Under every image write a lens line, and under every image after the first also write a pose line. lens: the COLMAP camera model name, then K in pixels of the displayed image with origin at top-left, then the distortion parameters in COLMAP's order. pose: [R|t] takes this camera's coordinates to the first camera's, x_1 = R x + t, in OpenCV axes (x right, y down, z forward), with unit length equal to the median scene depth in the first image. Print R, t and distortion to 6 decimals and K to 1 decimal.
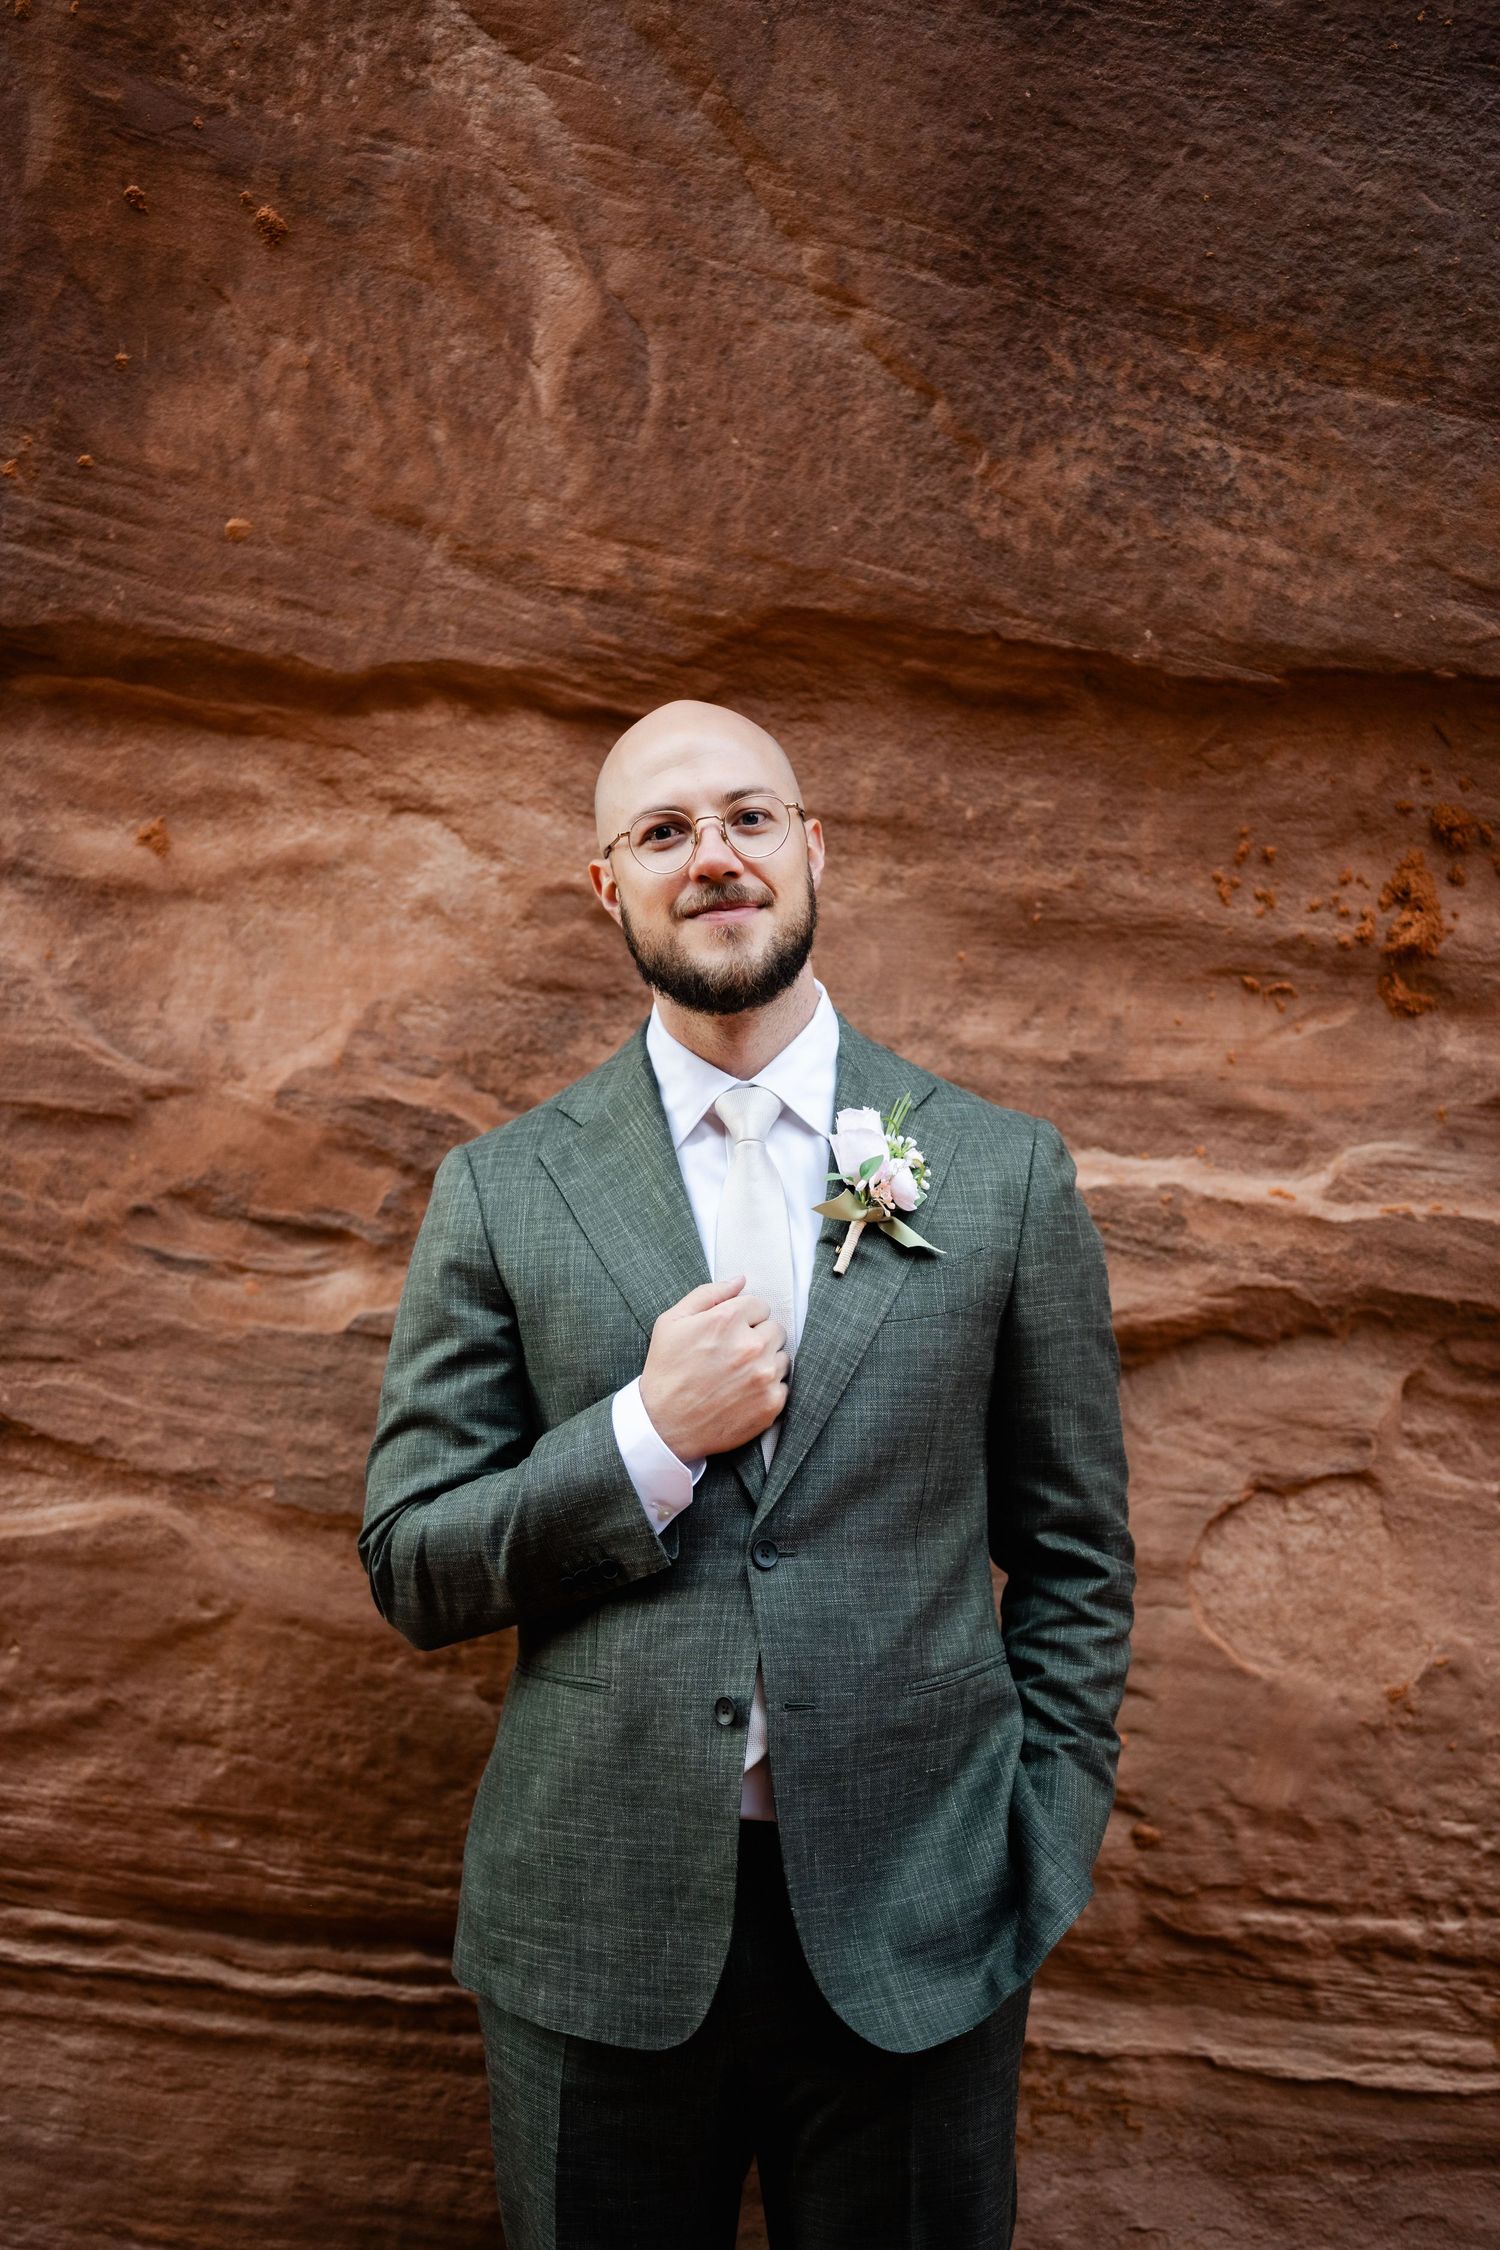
lens RADIAL K [[3299.2, 0, 738.5], [0, 3299.2, 1218.3], [0, 0, 1]] dist [0.019130, -0.044253]
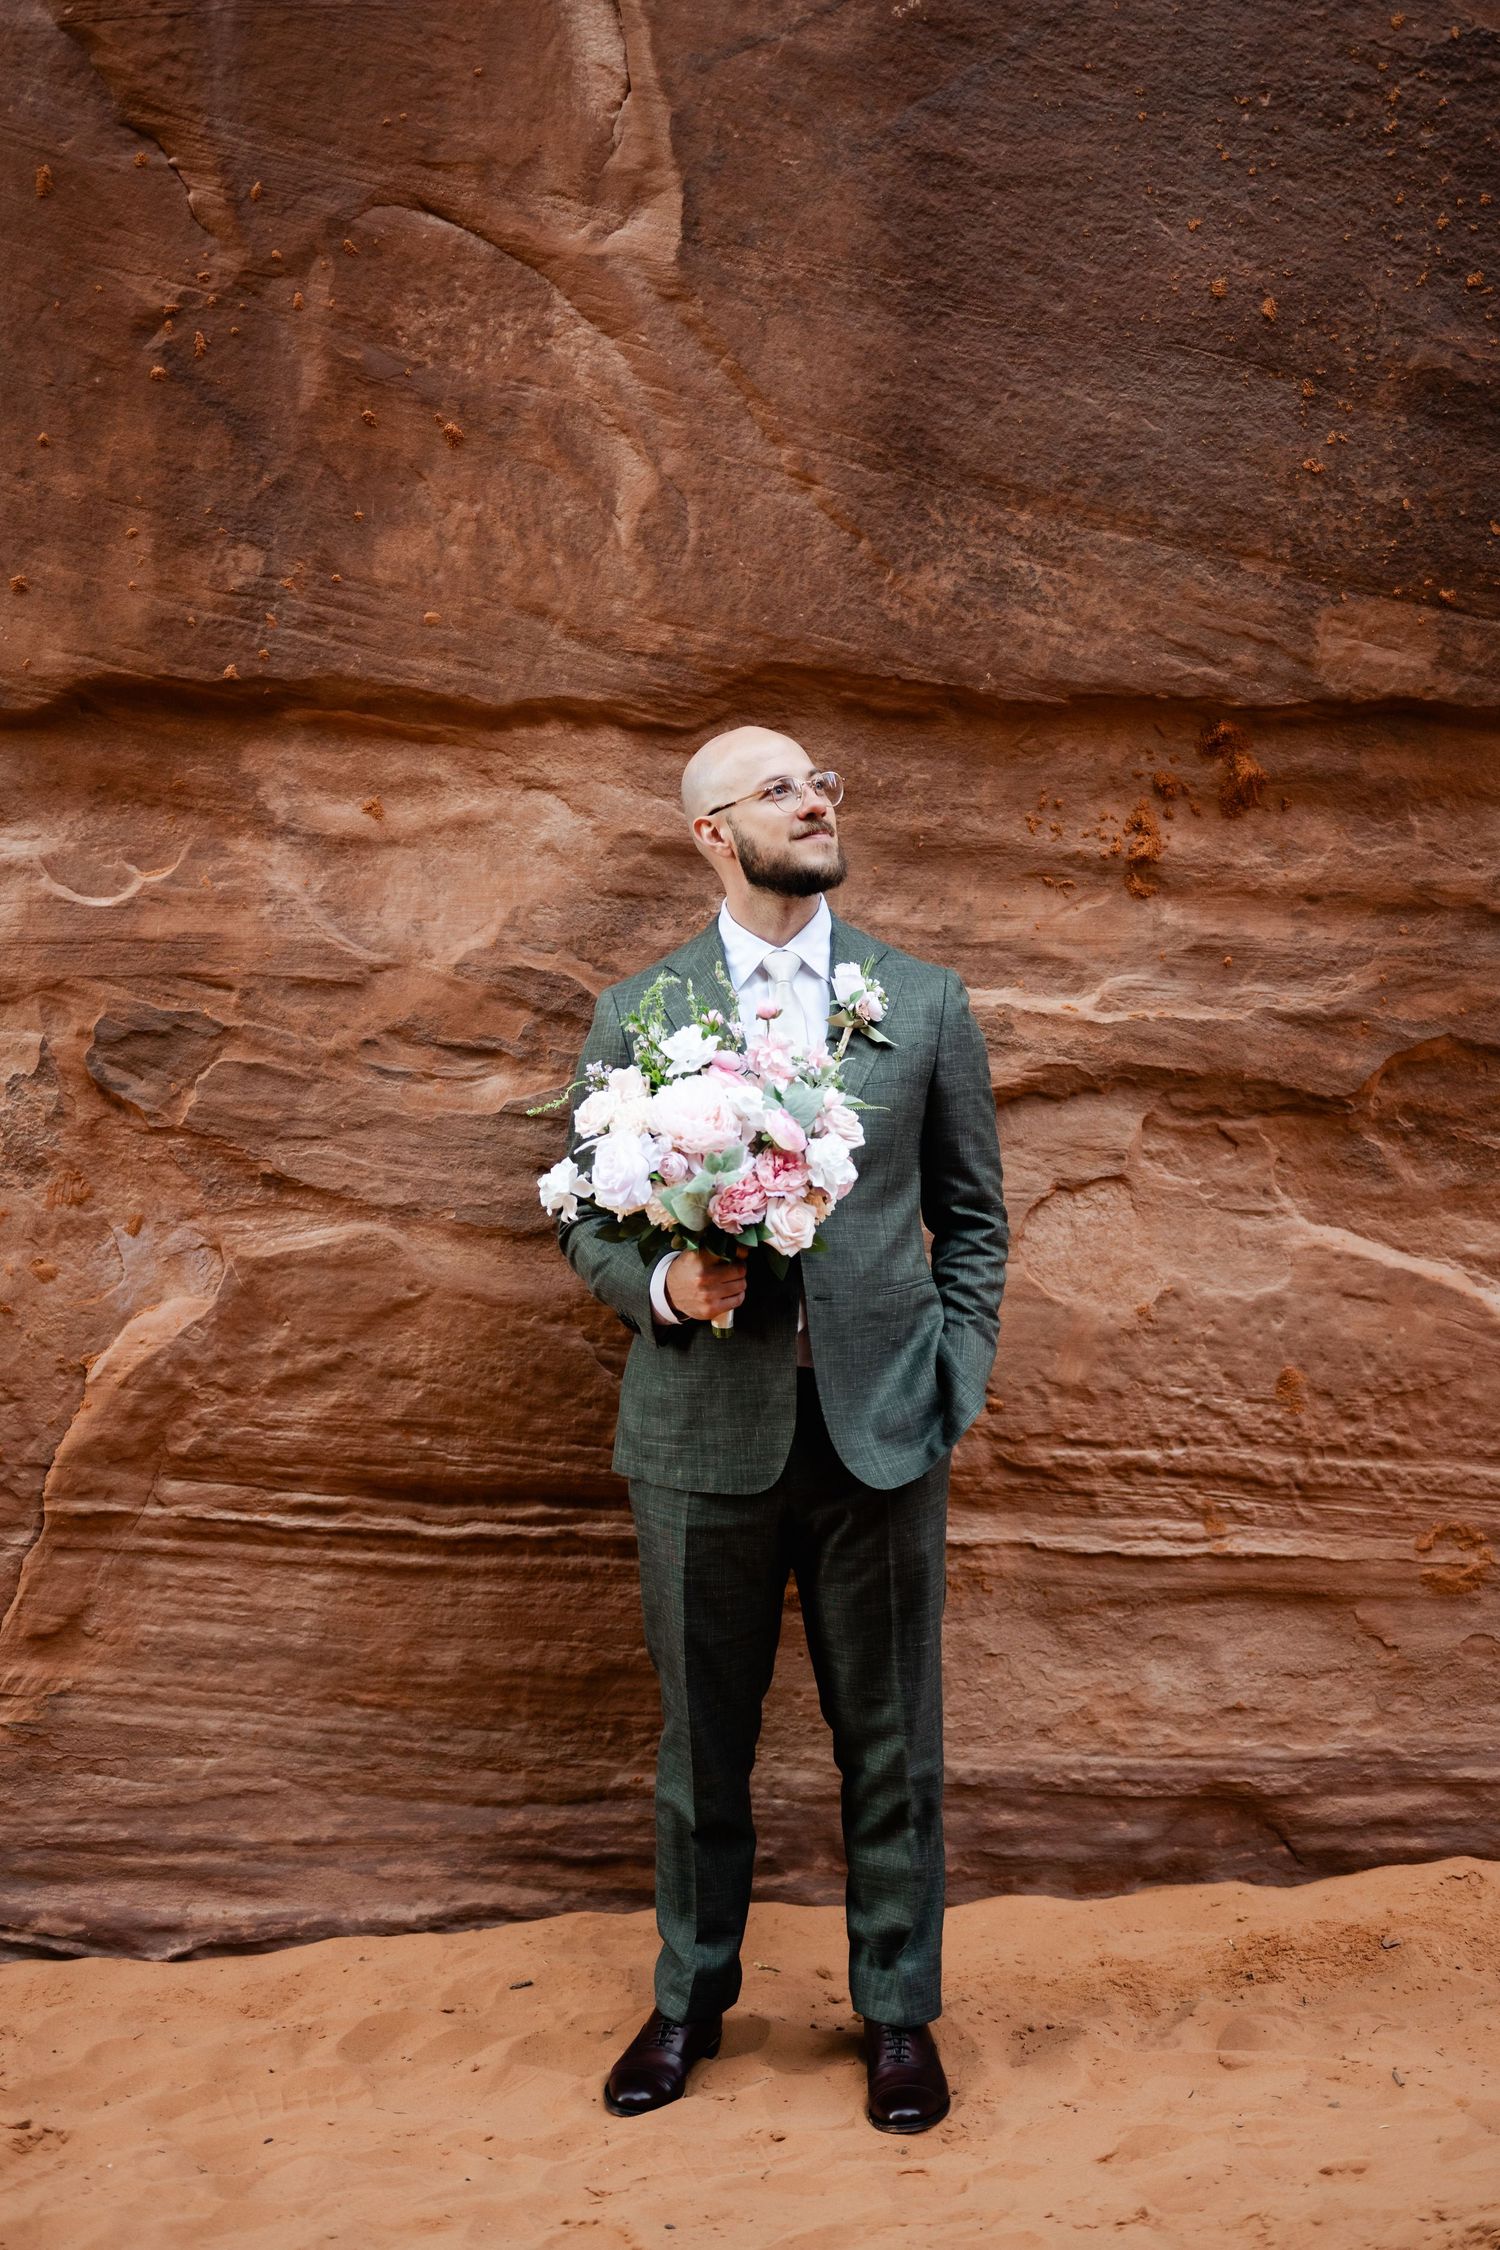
lens RADIAL K [[3299.2, 0, 738.5], [0, 3299.2, 1218.3], [0, 0, 1]] dist [0.019130, -0.044253]
pose [[0.991174, -0.040550, 0.126213, -0.213502], [0.035351, 0.998442, 0.043165, 0.020766], [-0.127767, -0.038323, 0.991064, -0.624748]]
